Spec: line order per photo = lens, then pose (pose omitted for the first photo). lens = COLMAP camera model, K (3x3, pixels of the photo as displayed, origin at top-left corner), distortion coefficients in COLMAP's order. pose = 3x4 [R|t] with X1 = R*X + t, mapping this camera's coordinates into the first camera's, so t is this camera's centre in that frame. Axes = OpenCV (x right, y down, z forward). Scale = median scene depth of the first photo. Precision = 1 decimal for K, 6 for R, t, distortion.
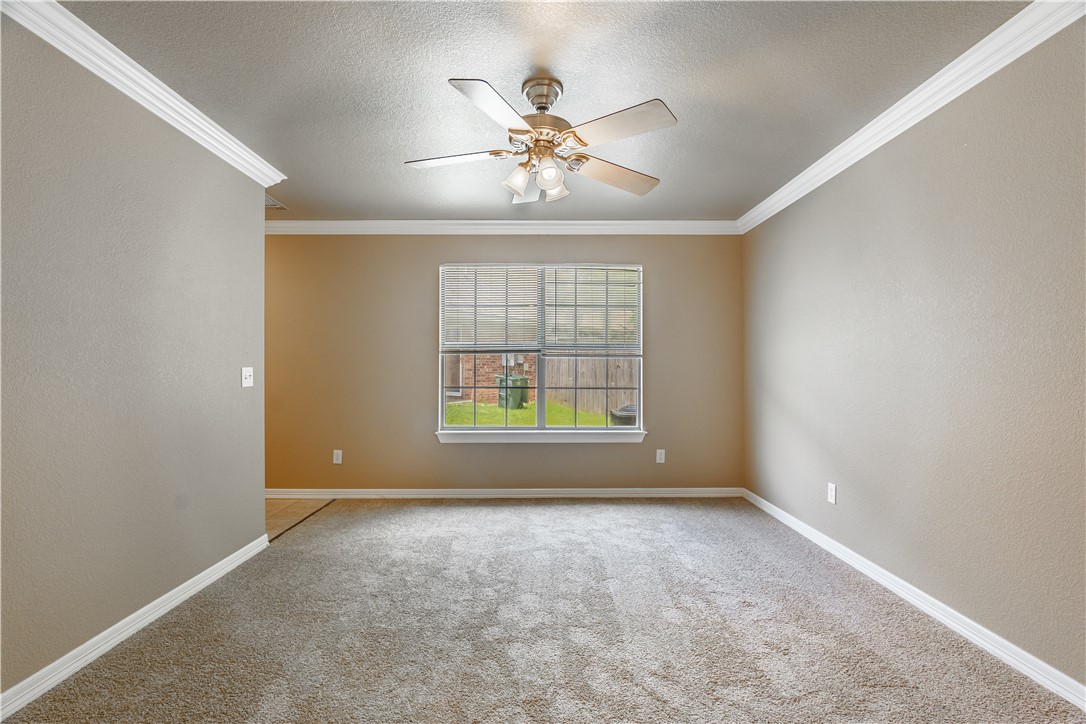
lens RADIAL K [[503.0, 0, 541.7], [0, 503.0, 366.2], [0, 0, 1]] dist [-0.011371, 0.002246]
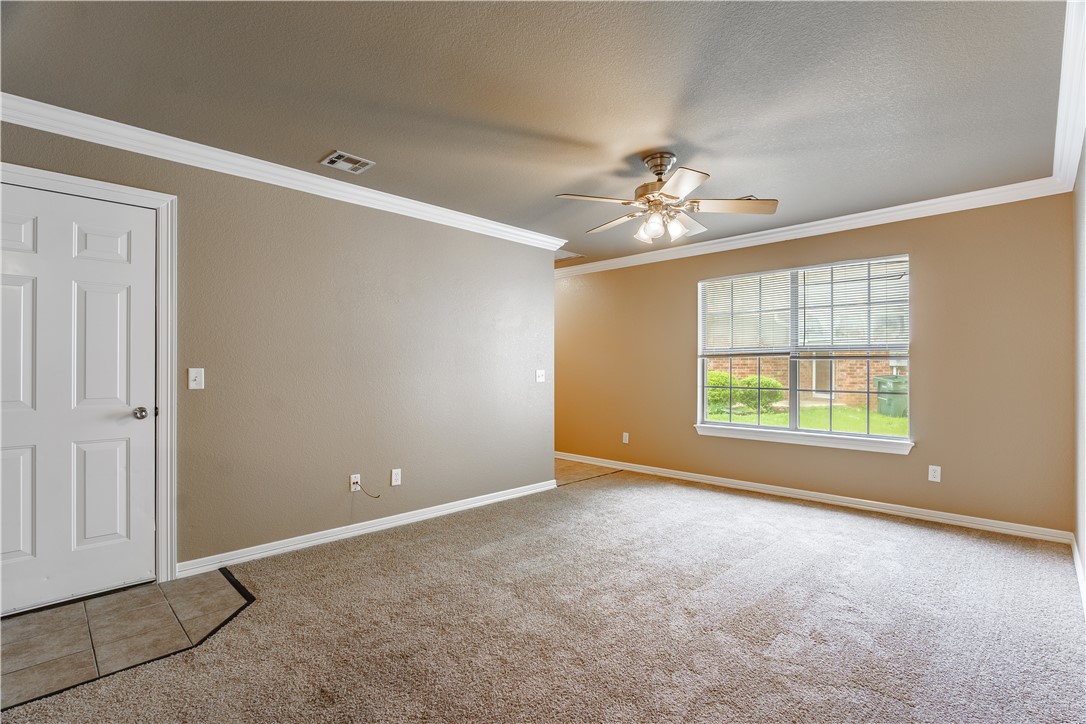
lens RADIAL K [[503.0, 0, 546.2], [0, 503.0, 363.4], [0, 0, 1]] dist [-0.011371, 0.002246]
pose [[0.710614, -0.005786, -0.703559, 0.466384], [0.002682, 0.999981, -0.005516, -0.007955], [0.703577, 0.002033, 0.710616, -0.093991]]
